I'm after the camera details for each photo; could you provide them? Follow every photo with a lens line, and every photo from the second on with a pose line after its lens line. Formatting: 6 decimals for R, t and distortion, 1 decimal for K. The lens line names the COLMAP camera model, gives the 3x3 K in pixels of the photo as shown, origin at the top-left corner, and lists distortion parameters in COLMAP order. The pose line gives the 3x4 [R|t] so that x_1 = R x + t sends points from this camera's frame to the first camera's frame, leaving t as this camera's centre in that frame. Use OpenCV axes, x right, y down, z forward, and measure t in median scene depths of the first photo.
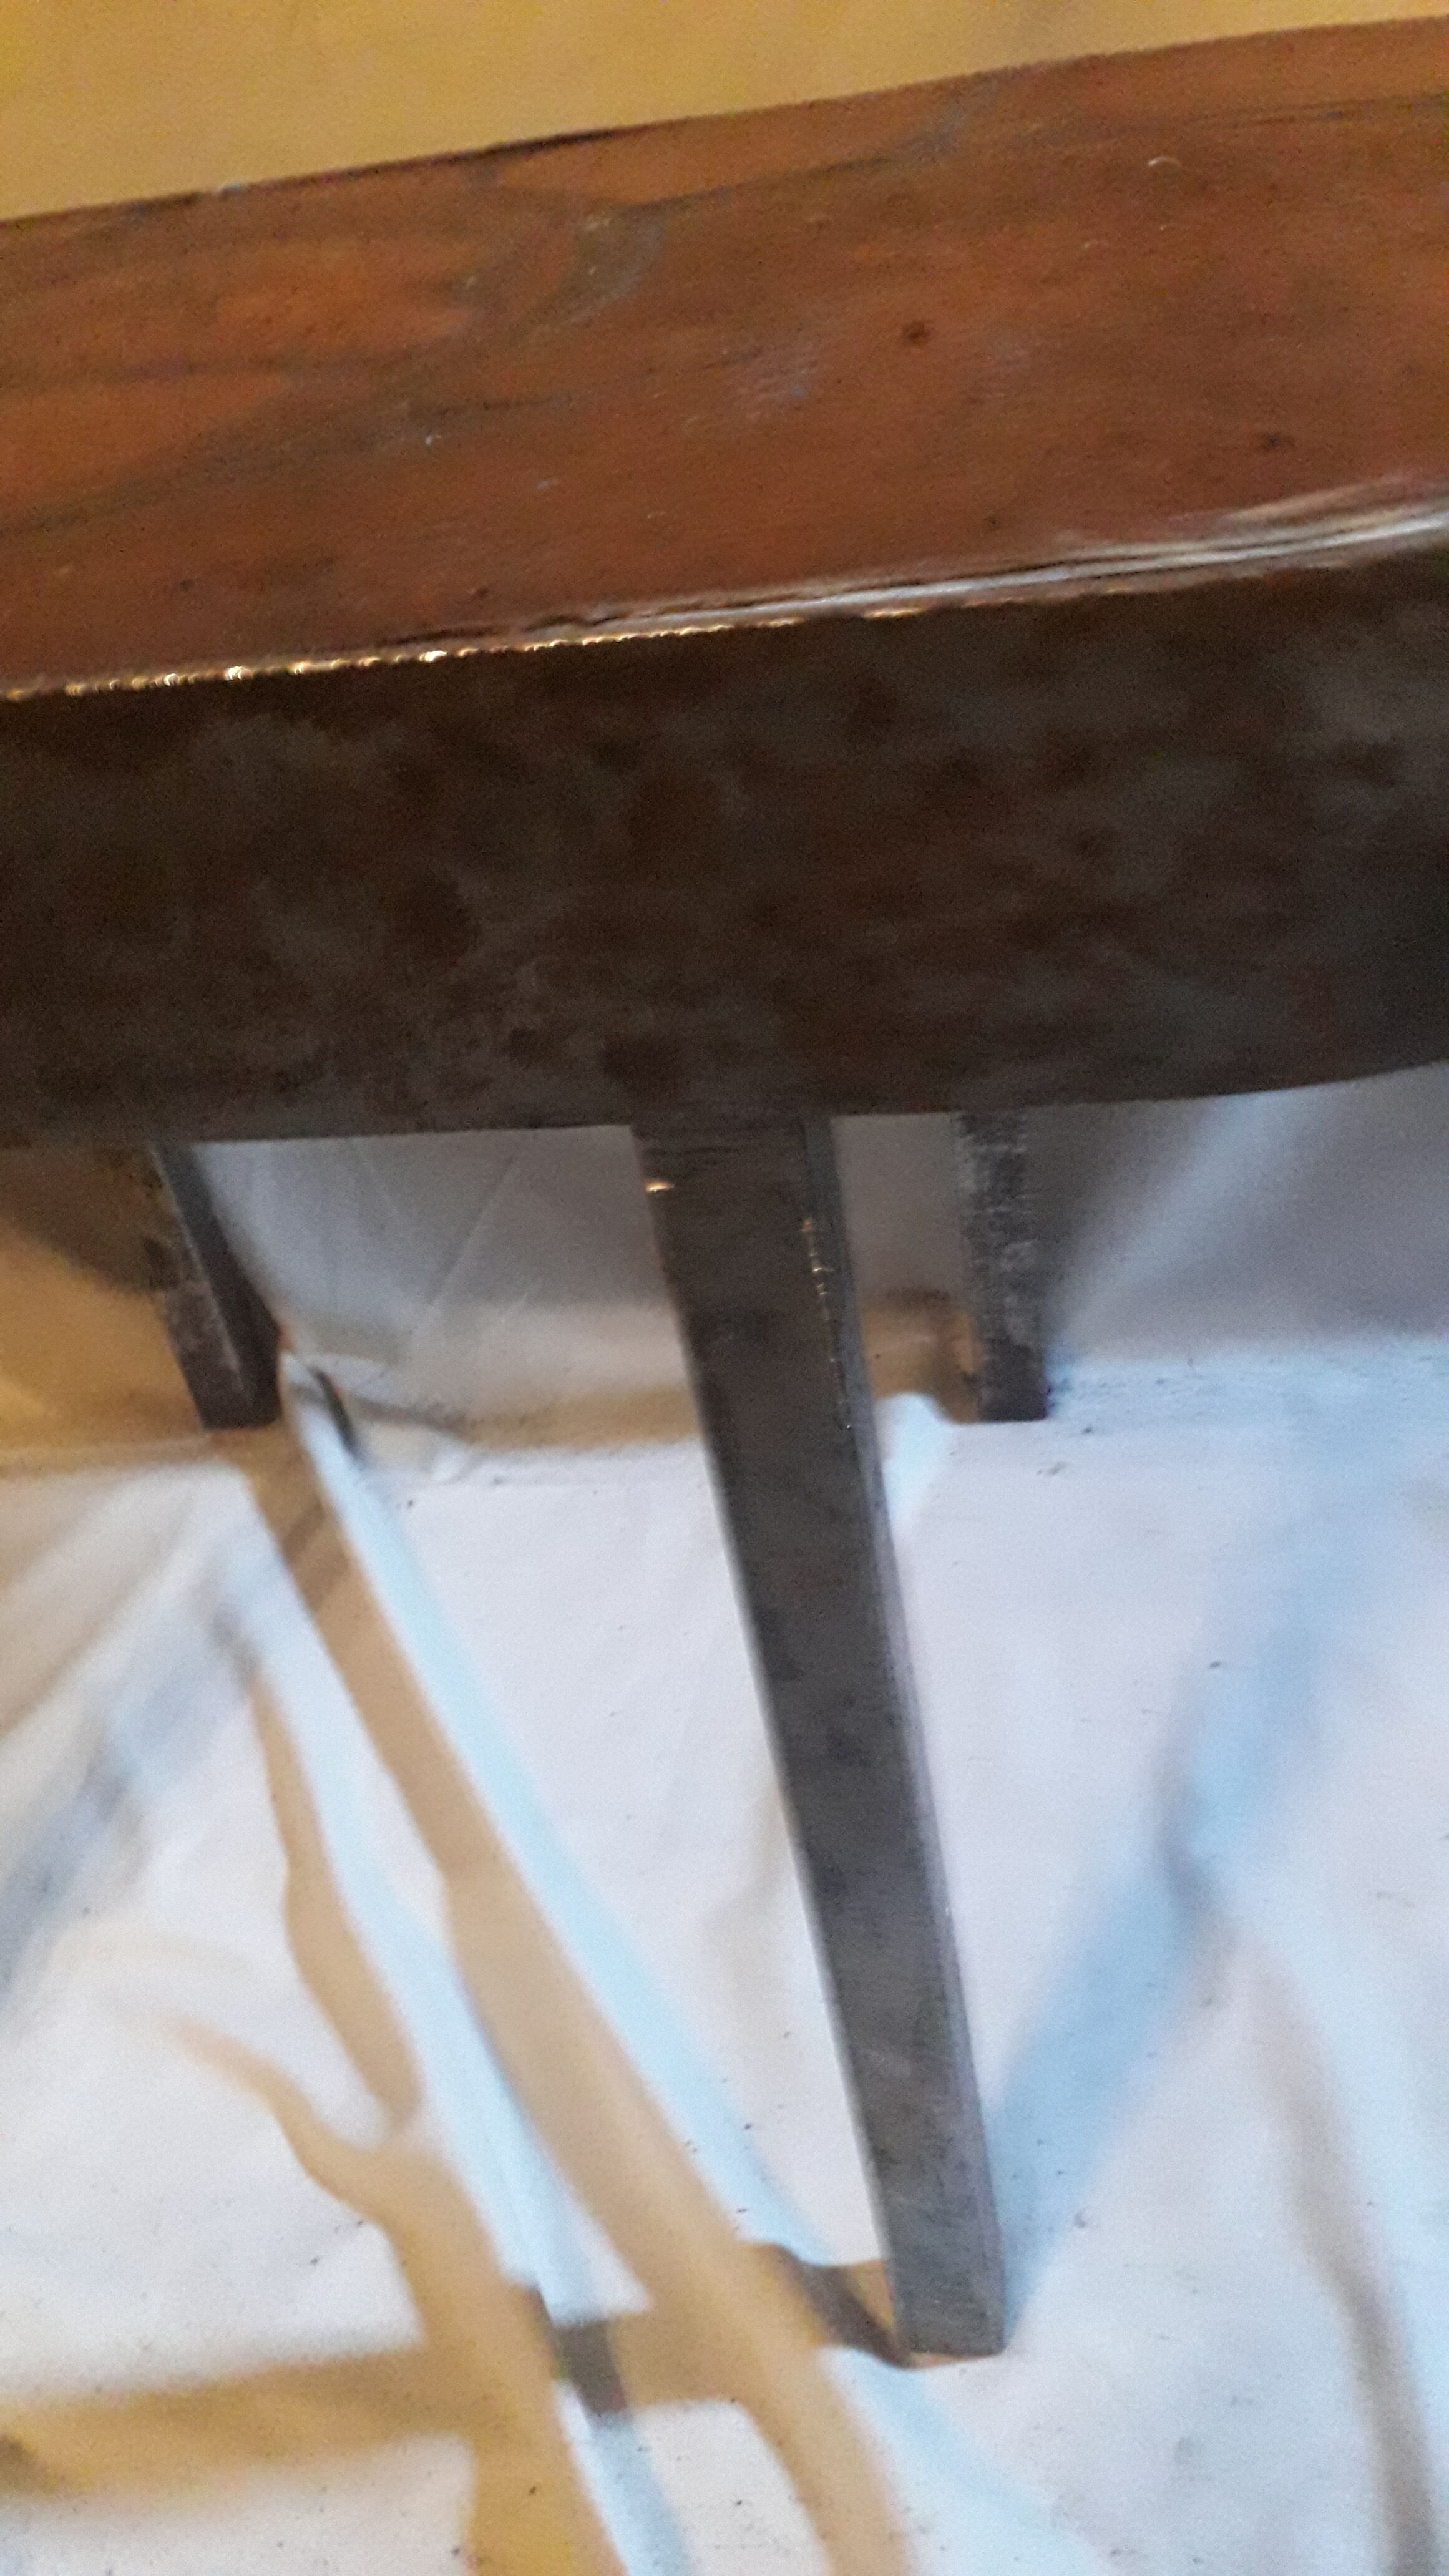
lens RADIAL K [[2158.4, 0, 724.5], [0, 2158.4, 1344.9], [0, 0, 1]] dist [0.006780, -0.008593]
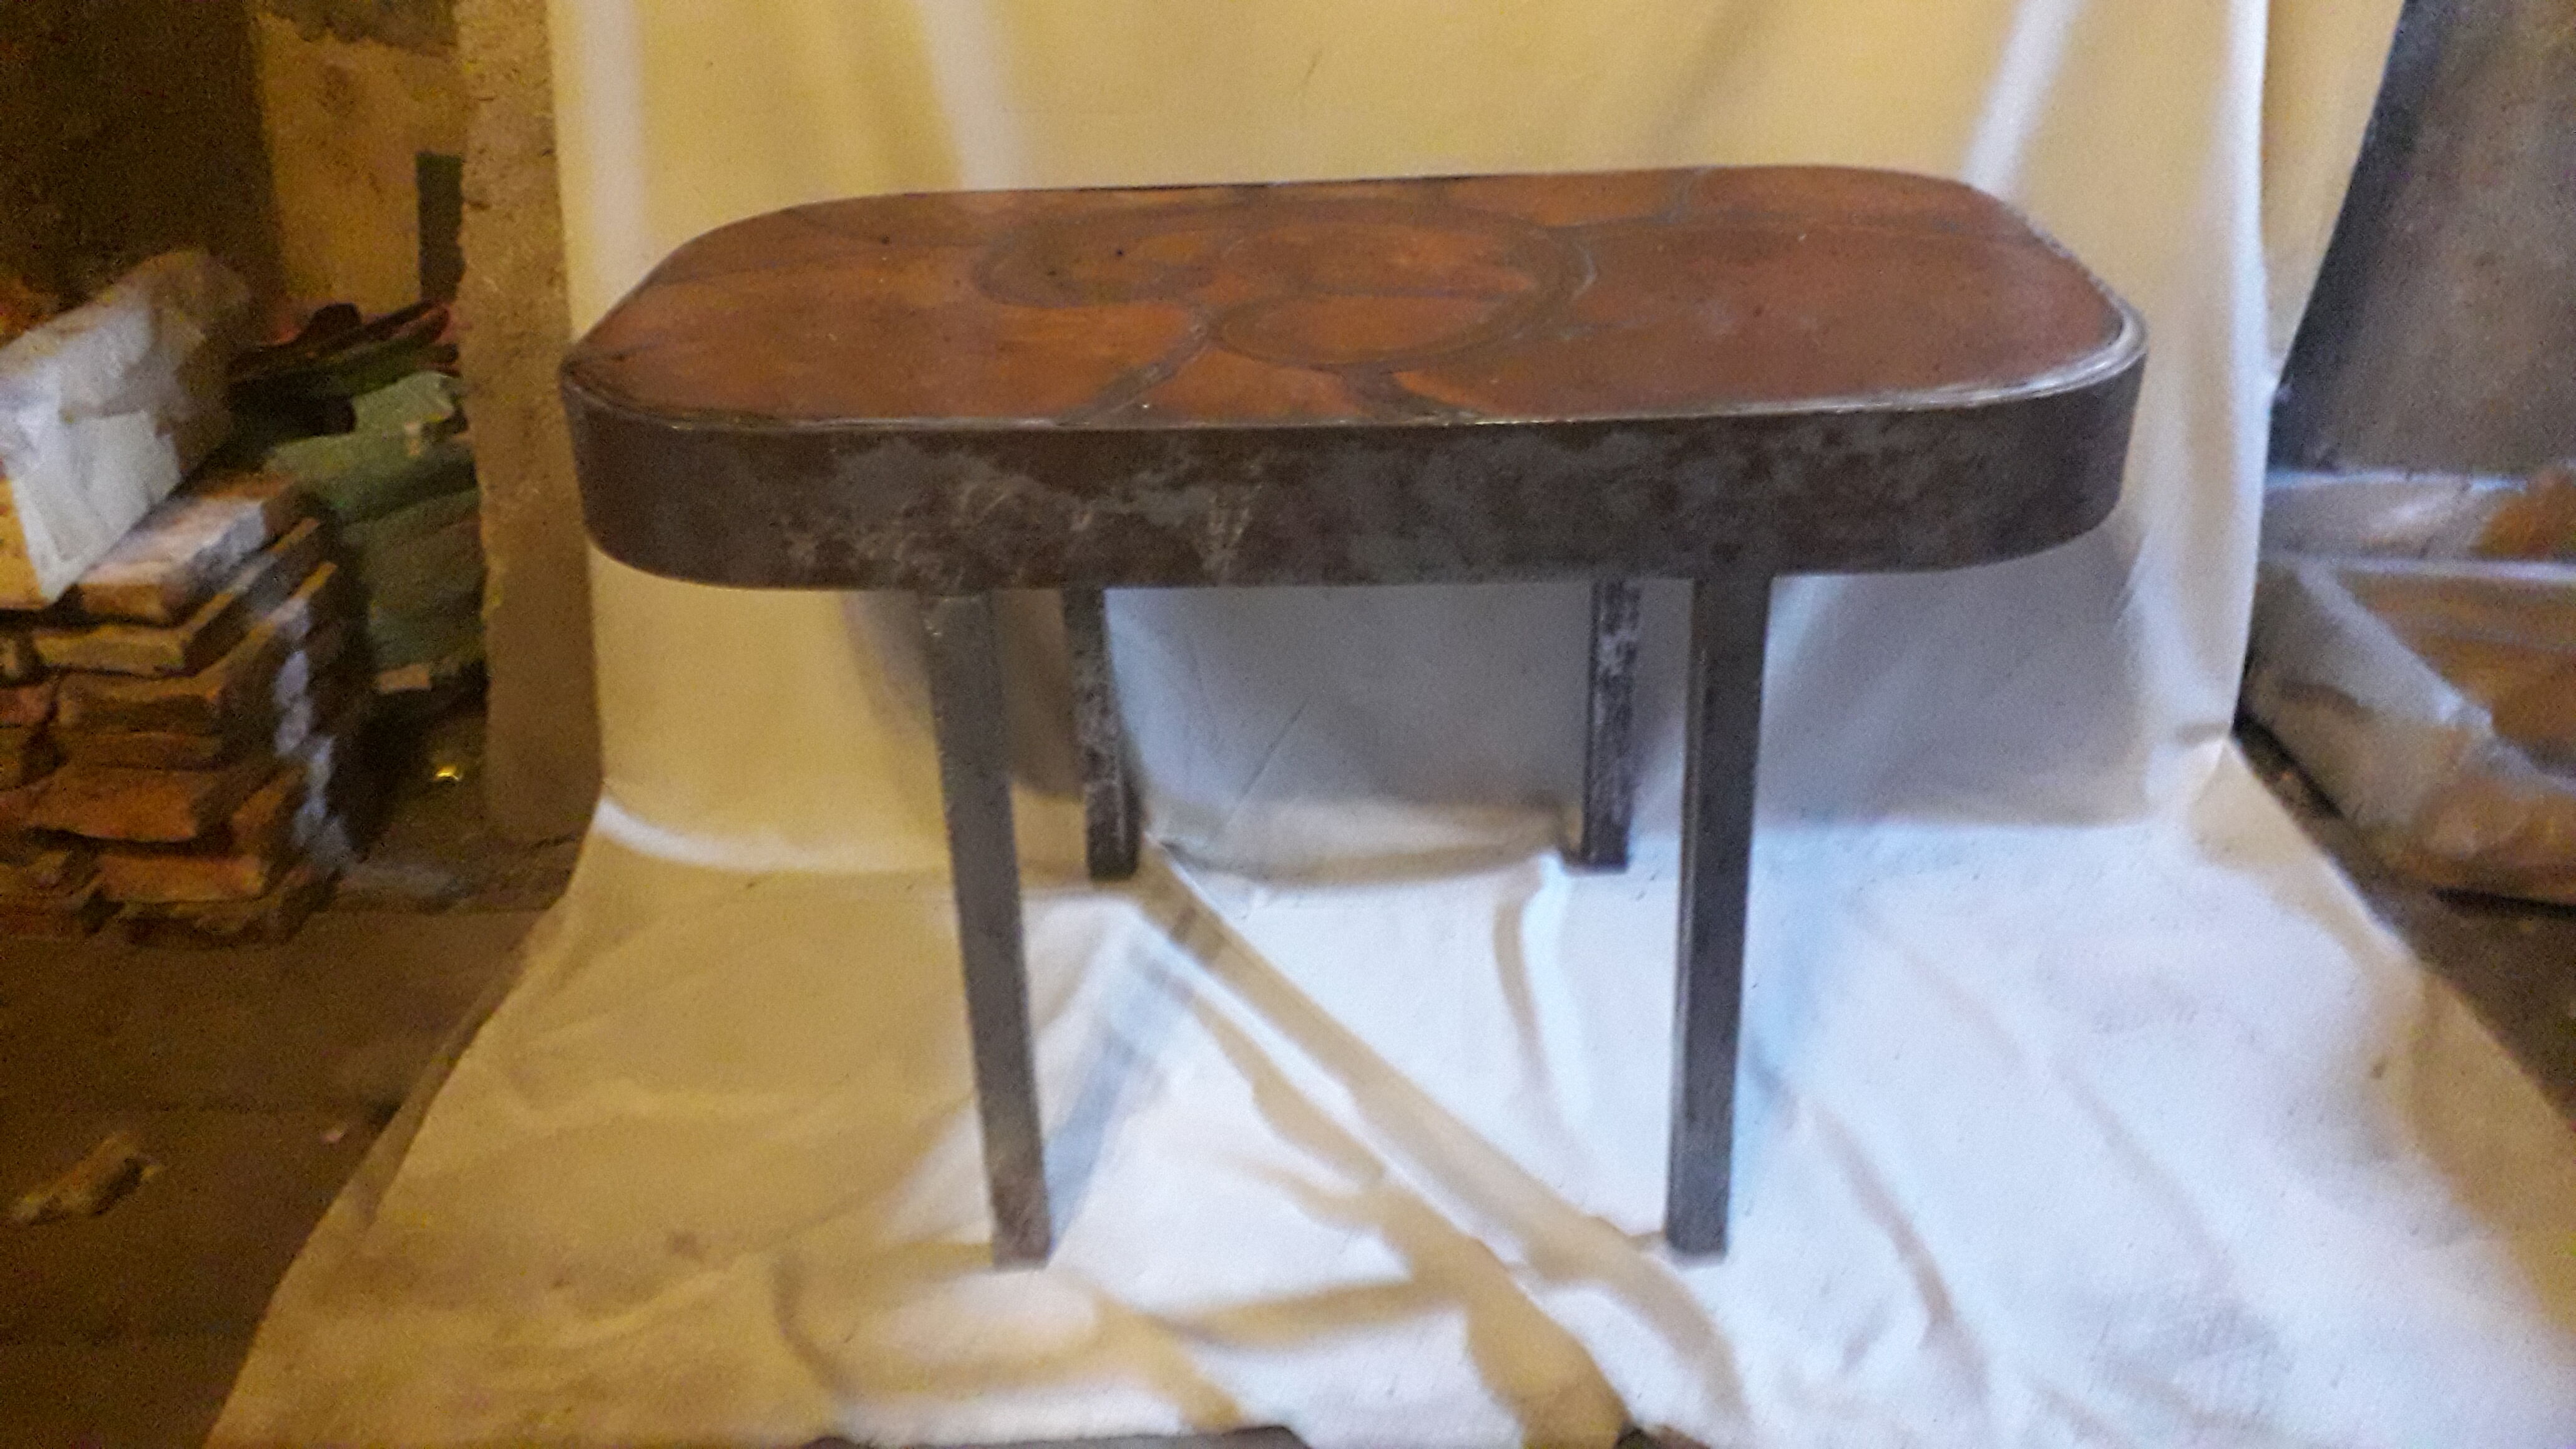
lens RADIAL K [[2048.0, 0, 1288.0], [0, 2048.0, 724.5], [0, 0, 1]] dist [0.010980, 0.007586]
pose [[0.988262, 0.034264, 0.148874, -0.410974], [-0.008527, 0.985376, -0.170181, 0.228849], [-0.152528, 0.166914, 0.974102, -0.625651]]
